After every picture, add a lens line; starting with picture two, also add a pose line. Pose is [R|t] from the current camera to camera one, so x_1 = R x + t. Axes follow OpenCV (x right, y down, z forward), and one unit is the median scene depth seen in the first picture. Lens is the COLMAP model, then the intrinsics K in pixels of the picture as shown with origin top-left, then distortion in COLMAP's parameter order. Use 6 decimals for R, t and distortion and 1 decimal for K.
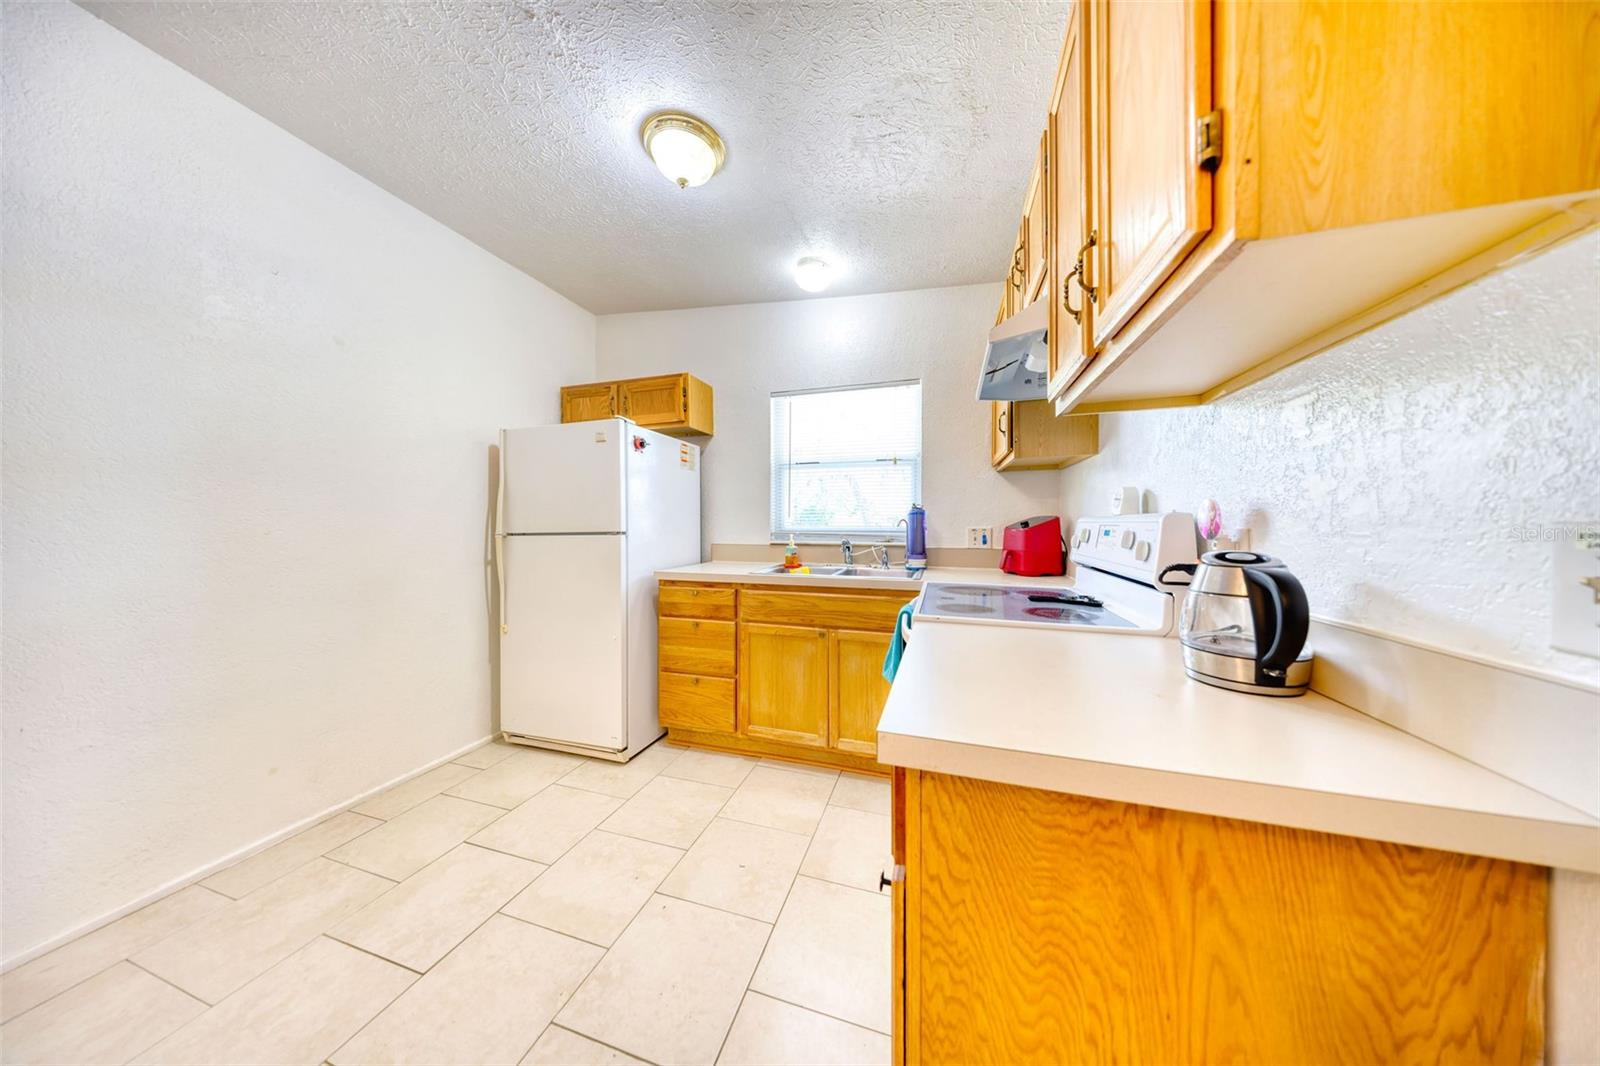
lens RADIAL K [[459.3, 0, 802.0], [0, 459.3, 528.5], [0, 0, 1]] dist [0.000312, -0.000071]
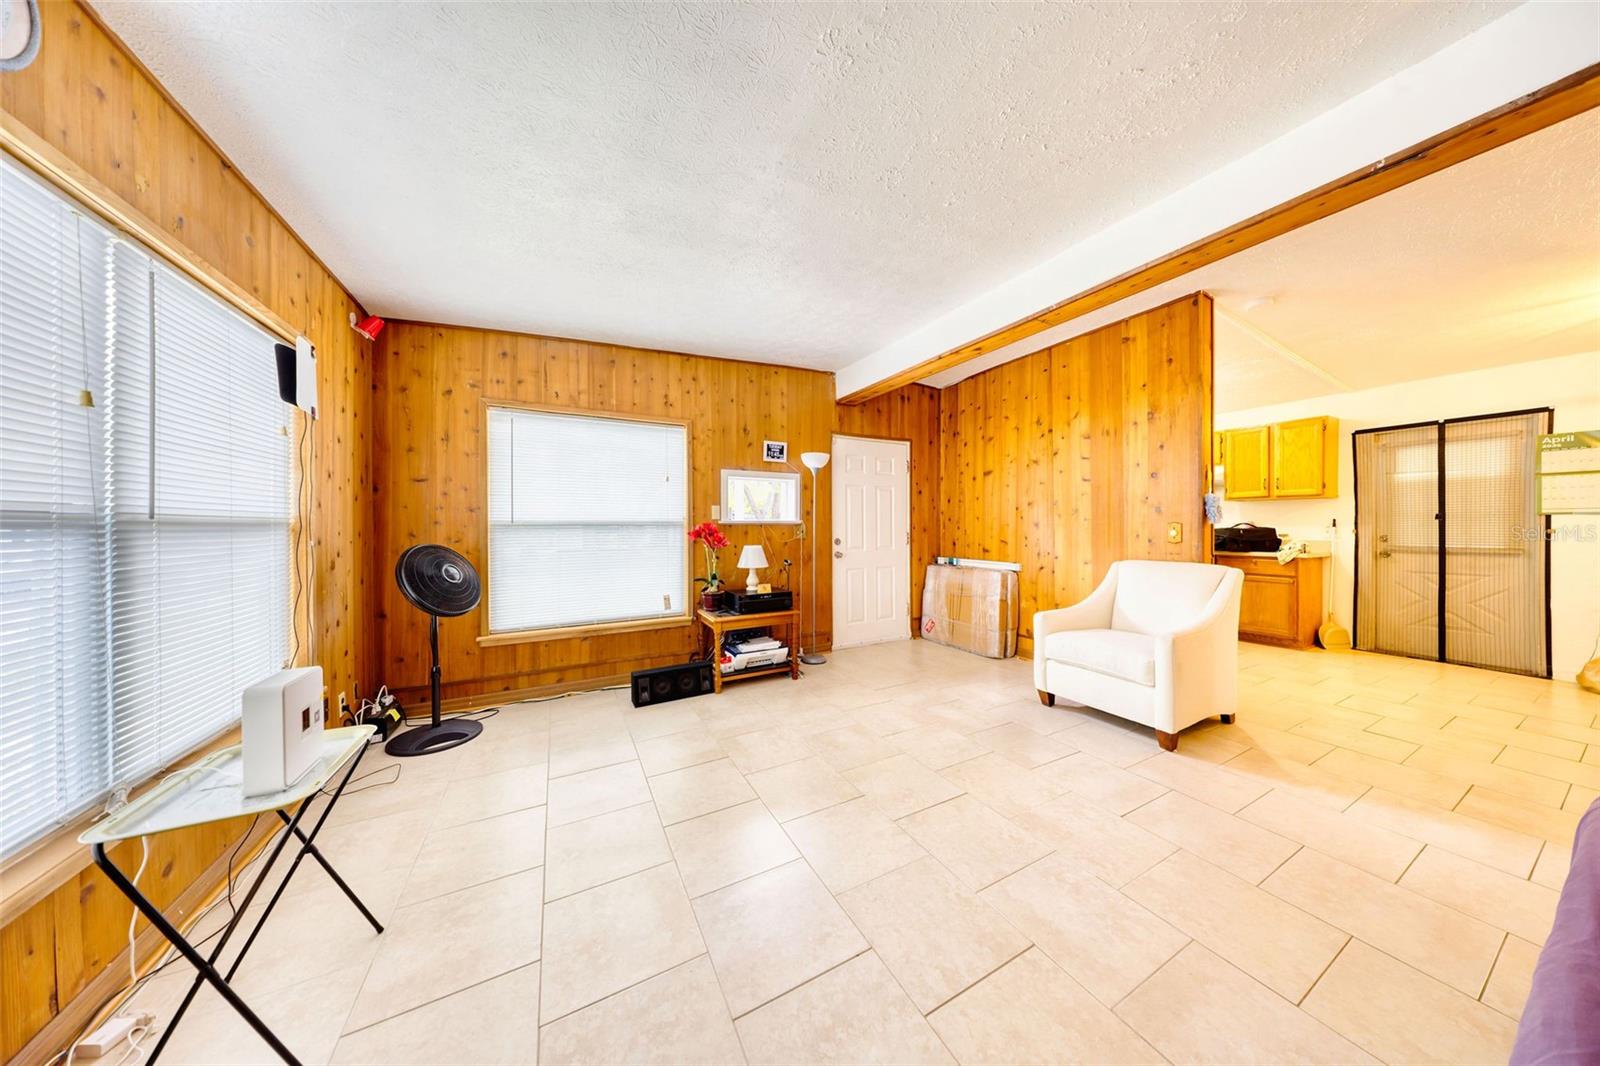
lens RADIAL K [[459.3, 0, 802.0], [0, 459.3, 528.5], [0, 0, 1]] dist [0.000312, -0.000071]
pose [[0.707145, 0.000618, 0.707069, -2.684775], [0.003231, 0.999986, -0.004106, 0.012947], [-0.707062, 0.005188, 0.707133, 0.373296]]
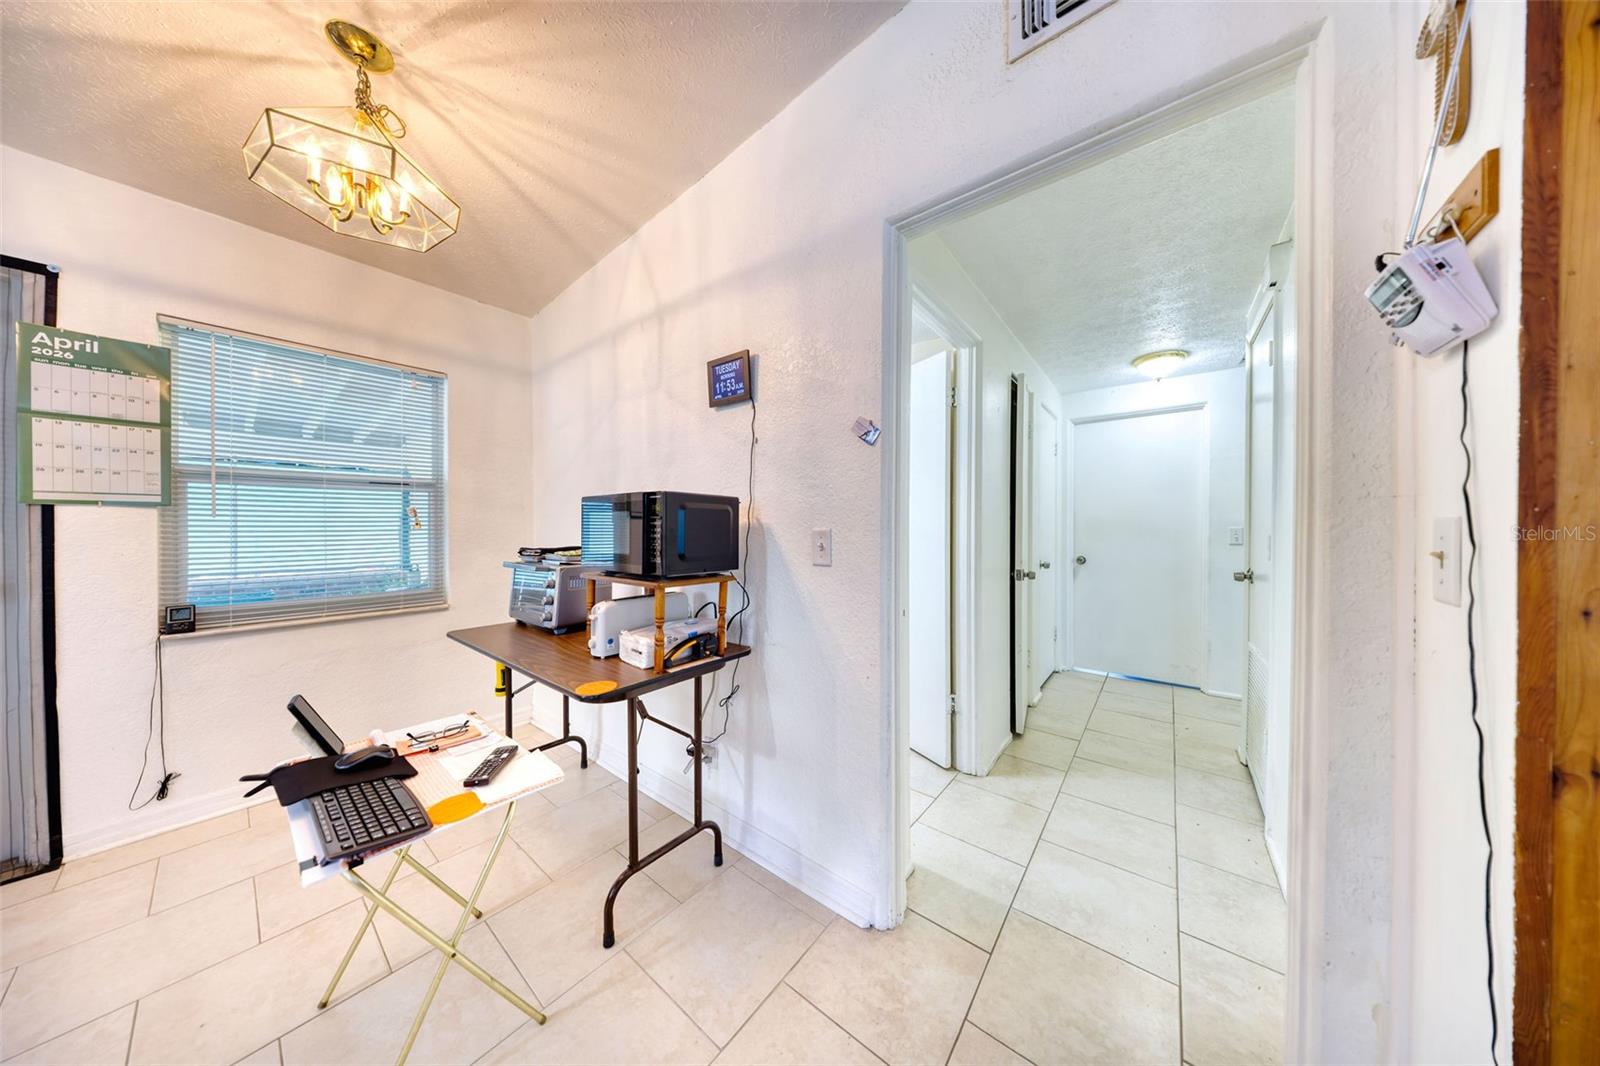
lens RADIAL K [[459.3, 0, 802.0], [0, 459.3, 528.5], [0, 0, 1]] dist [0.000312, -0.000071]
pose [[-0.934098, -0.003110, 0.357002, -1.139758], [0.001832, 0.999907, 0.013503, -0.002448], [-0.357011, 0.013267, -0.934006, -0.064677]]
